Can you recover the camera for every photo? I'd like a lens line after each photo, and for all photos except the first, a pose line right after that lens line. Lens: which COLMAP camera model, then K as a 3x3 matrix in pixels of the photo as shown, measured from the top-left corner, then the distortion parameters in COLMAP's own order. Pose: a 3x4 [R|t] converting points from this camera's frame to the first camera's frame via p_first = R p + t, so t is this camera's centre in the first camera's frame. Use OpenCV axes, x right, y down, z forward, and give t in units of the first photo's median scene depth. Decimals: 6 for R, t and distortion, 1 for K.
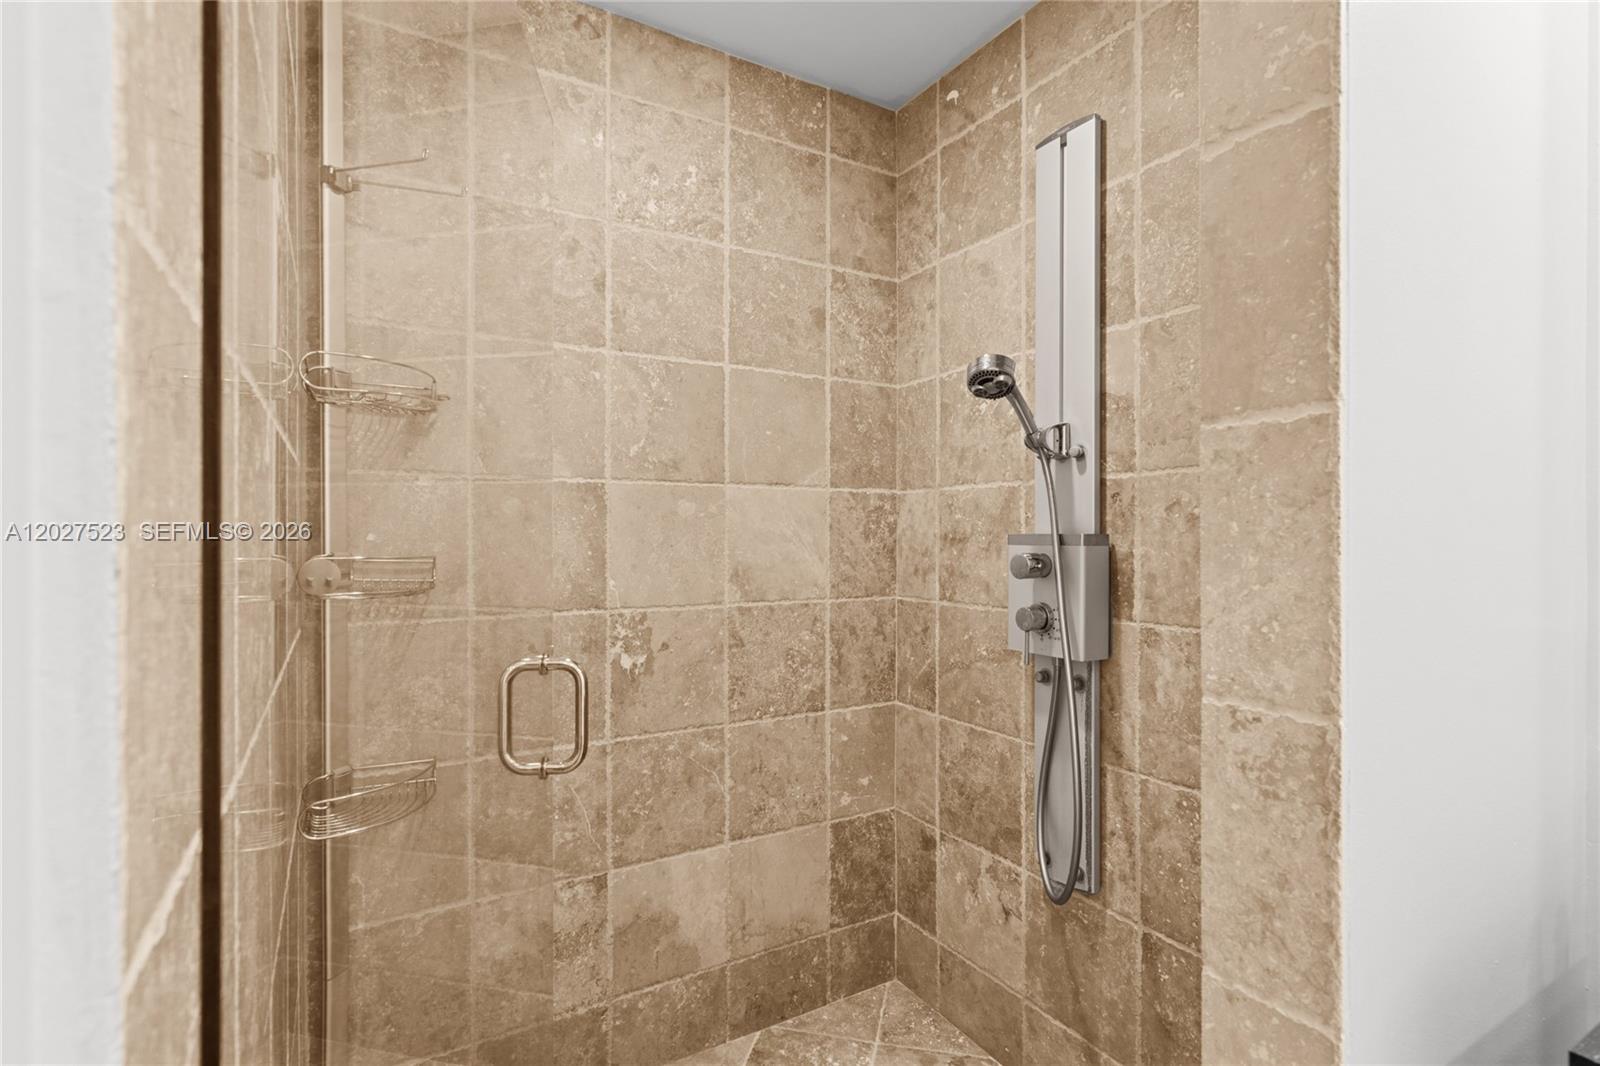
lens RADIAL K [[776.1, 0, 794.2], [0, 776.1, 538.1], [0, 0, 1]] dist [-0.003572, 0.003712]
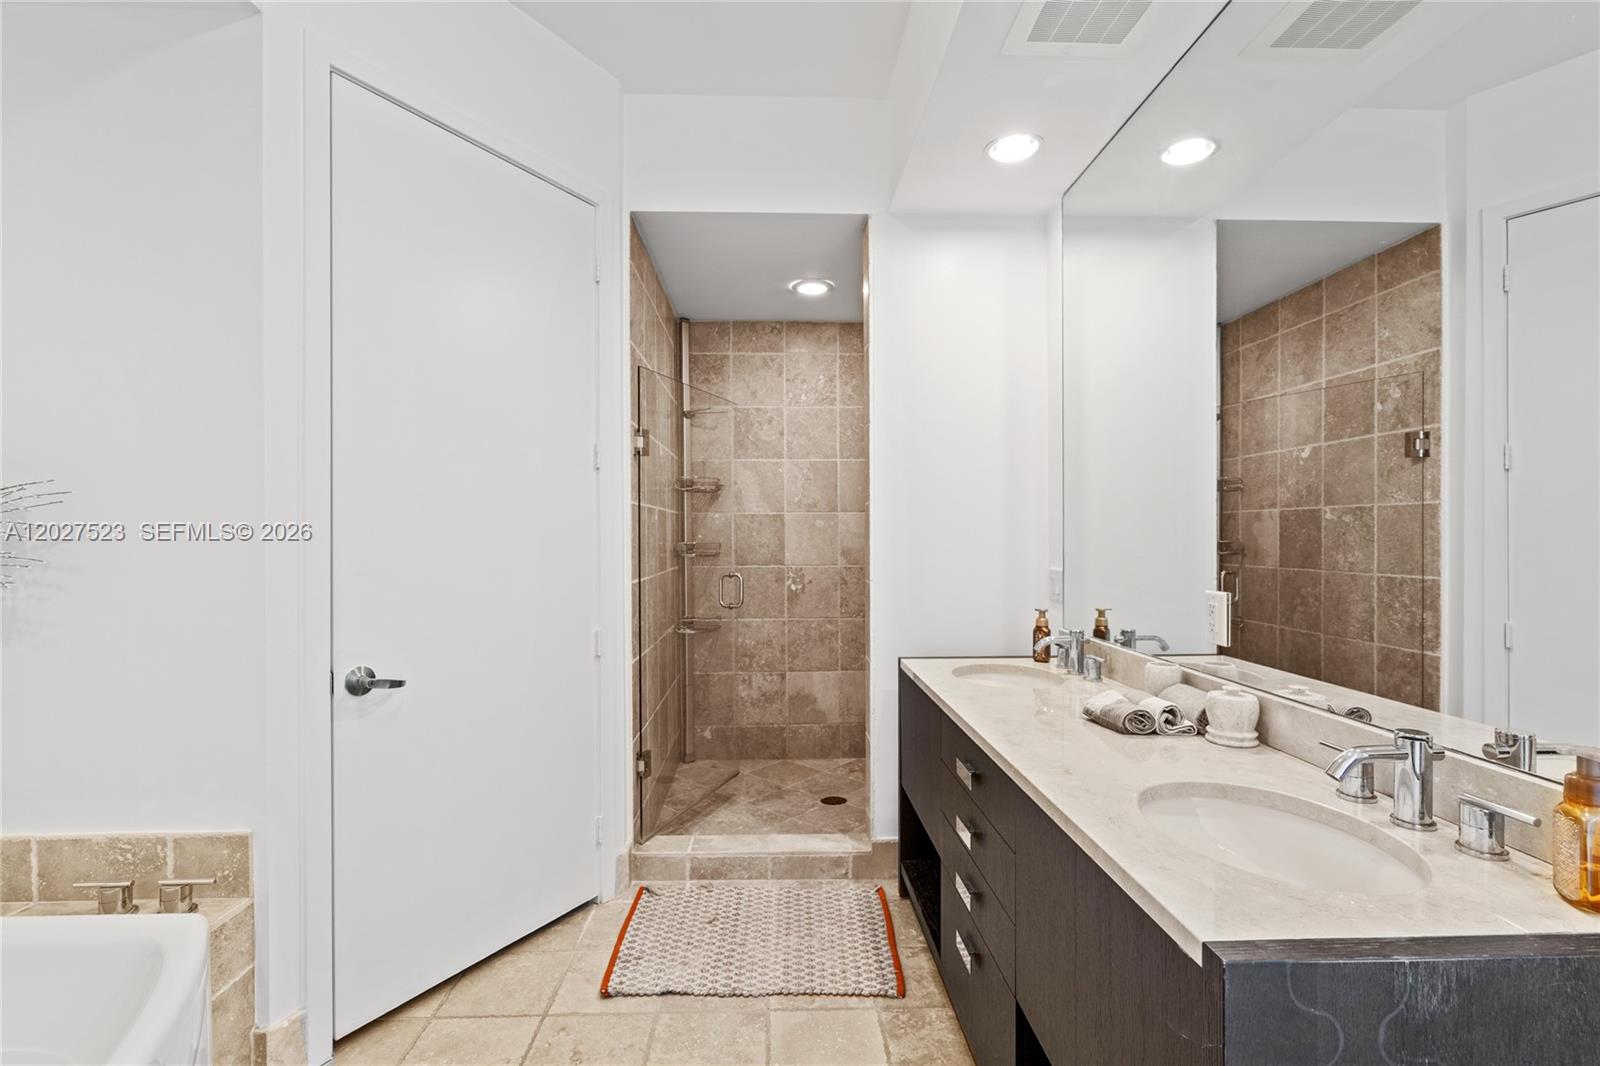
lens RADIAL K [[733.5, 0, 800.5], [0, 733.5, 540.0], [0, 0, 1]] dist [-0.010290, 0.005475]
pose [[0.881603, -0.000377, -0.471991, 0.866727], [0.003603, 0.999976, 0.005931, -0.001817], [0.471977, -0.006929, 0.881583, -0.987605]]
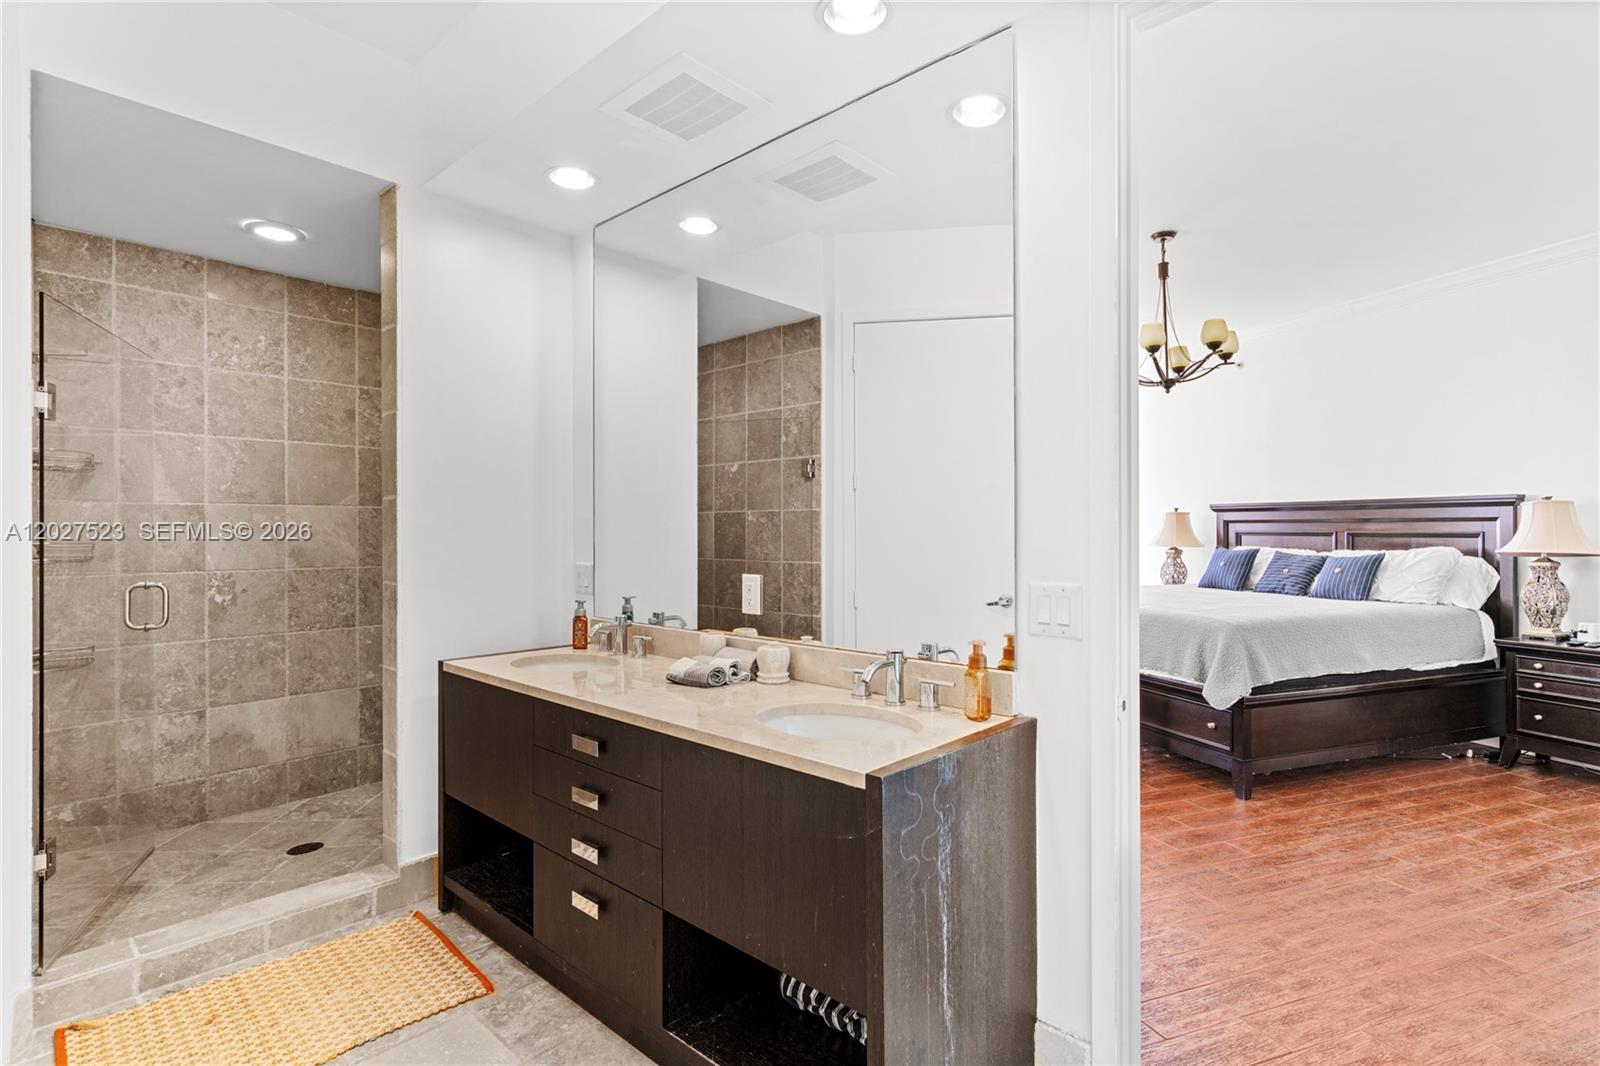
lens RADIAL K [[776.1, 0, 809.3], [0, 776.1, 529.9], [0, 0, 1]] dist [-0.003572, 0.003712]
pose [[0.952894, -0.001841, 0.303297, 0.575839], [0.002174, 0.999997, -0.000761, -0.004562], [-0.303295, 0.001385, 0.952896, -1.225716]]
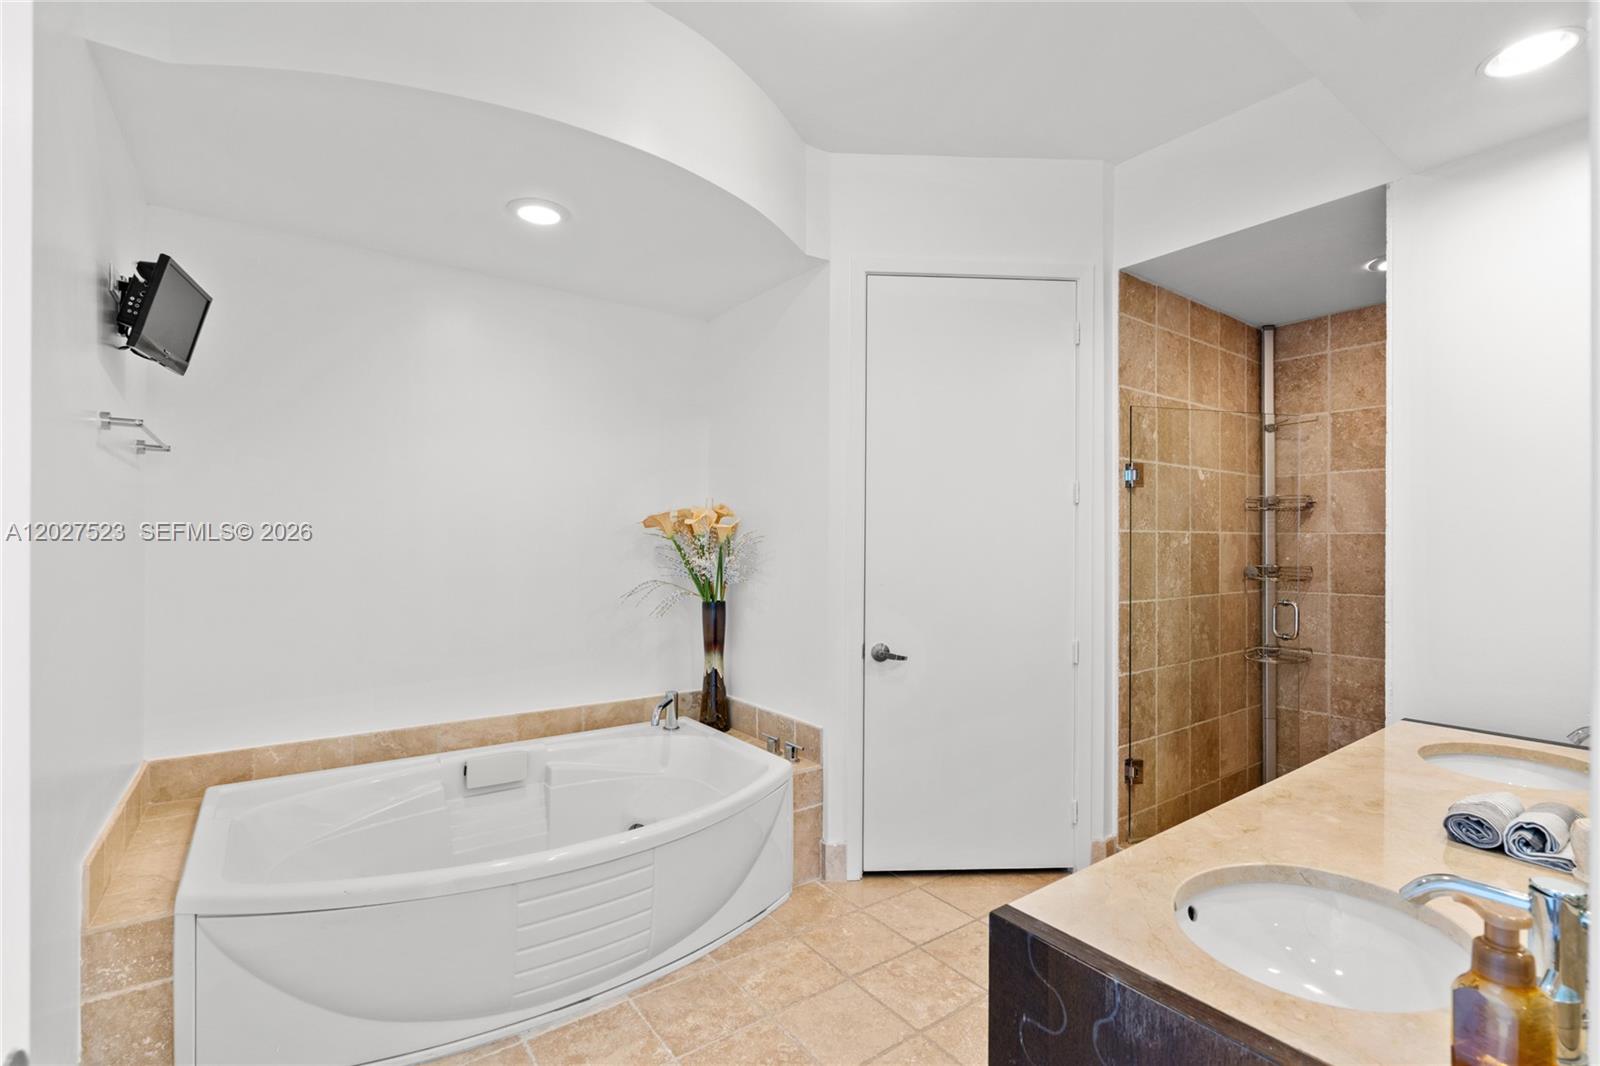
lens RADIAL K [[733.5, 0, 803.5], [0, 733.5, 544.1], [0, 0, 1]] dist [-0.010290, 0.005475]
pose [[0.096779, 0.003423, -0.995300, 1.438685], [-0.001745, 0.999993, 0.003269, -0.045811], [0.995304, 0.001421, 0.096784, -0.704615]]
